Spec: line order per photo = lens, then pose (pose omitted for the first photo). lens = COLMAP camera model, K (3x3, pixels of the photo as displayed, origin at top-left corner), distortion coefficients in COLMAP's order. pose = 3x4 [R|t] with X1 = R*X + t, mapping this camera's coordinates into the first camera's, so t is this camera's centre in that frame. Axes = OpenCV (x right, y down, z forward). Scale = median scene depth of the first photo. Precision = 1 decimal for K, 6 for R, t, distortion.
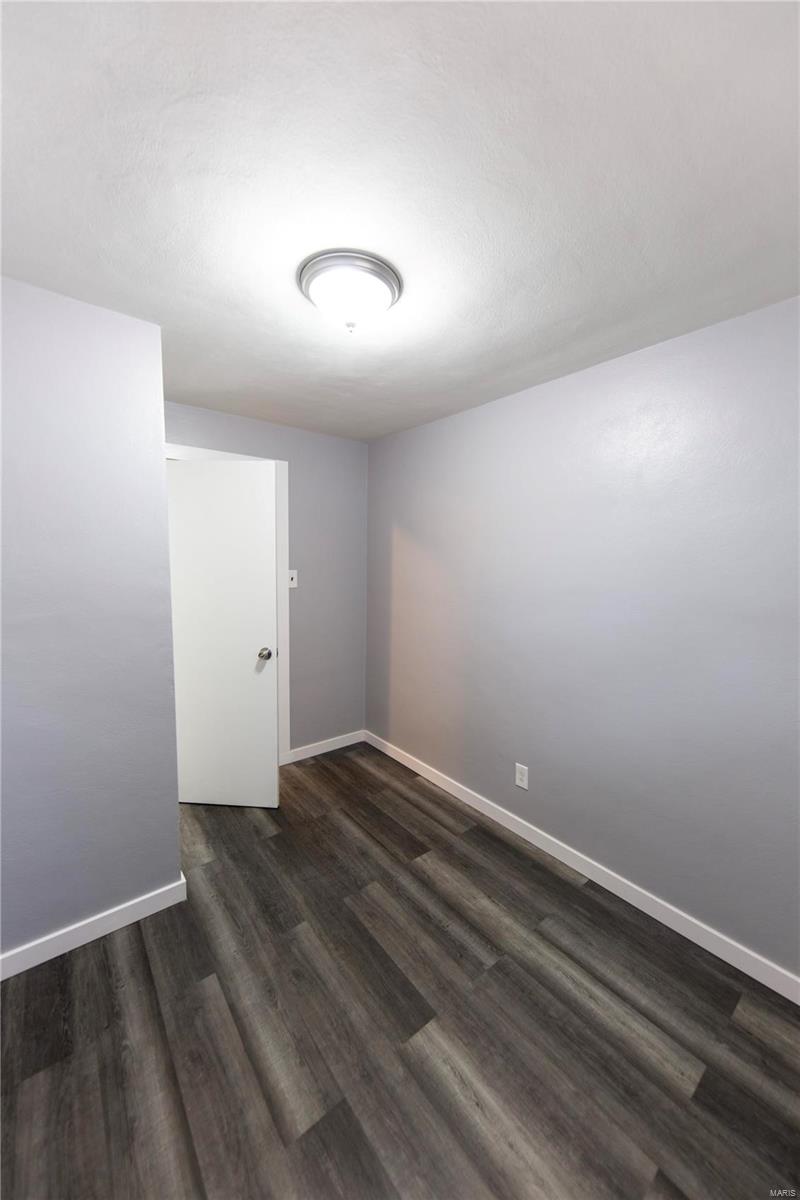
lens RADIAL K [[428.3, 0, 400.0], [0, 428.3, 600.0], [0, 0, 1]] dist [0.000104, -0.000038]
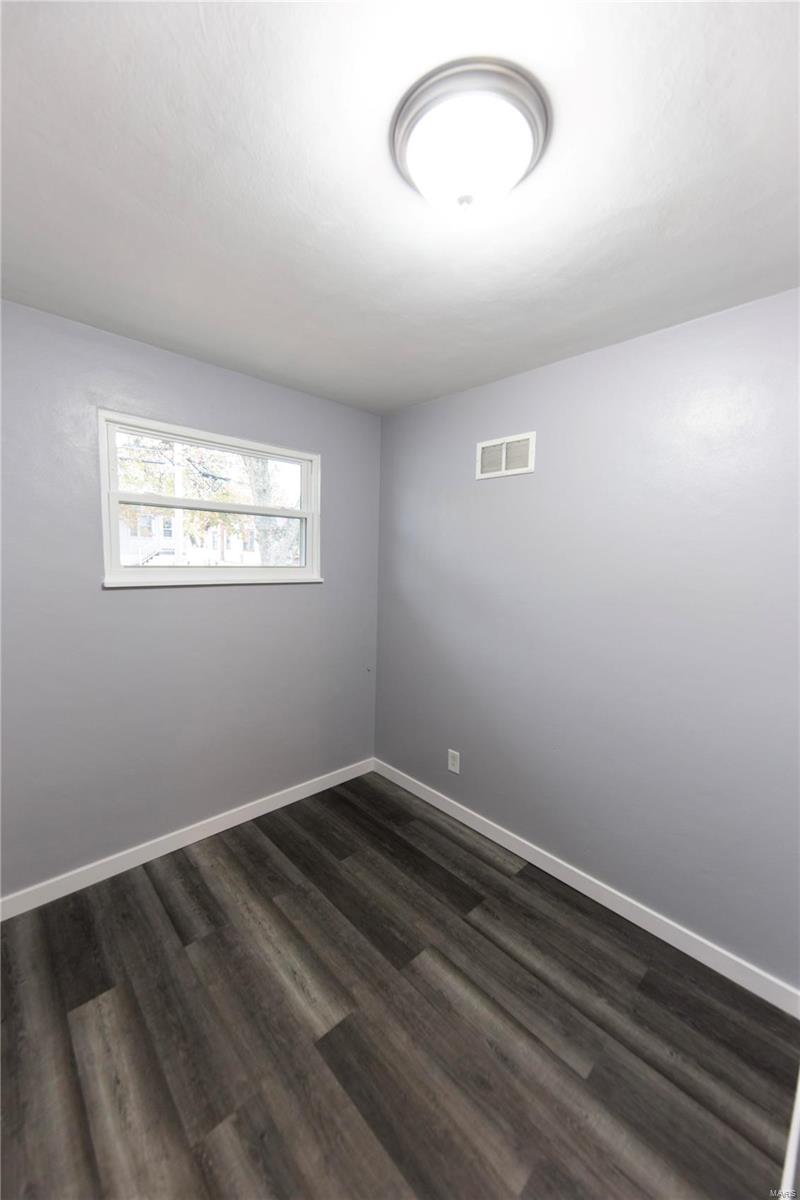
lens RADIAL K [[428.3, 0, 400.0], [0, 428.3, 600.0], [0, 0, 1]] dist [0.000104, -0.000038]
pose [[-0.995224, -0.035546, -0.090911, 0.020955], [-0.053298, 0.978136, 0.201021, -0.169530], [0.081777, 0.204906, -0.975359, 1.776520]]
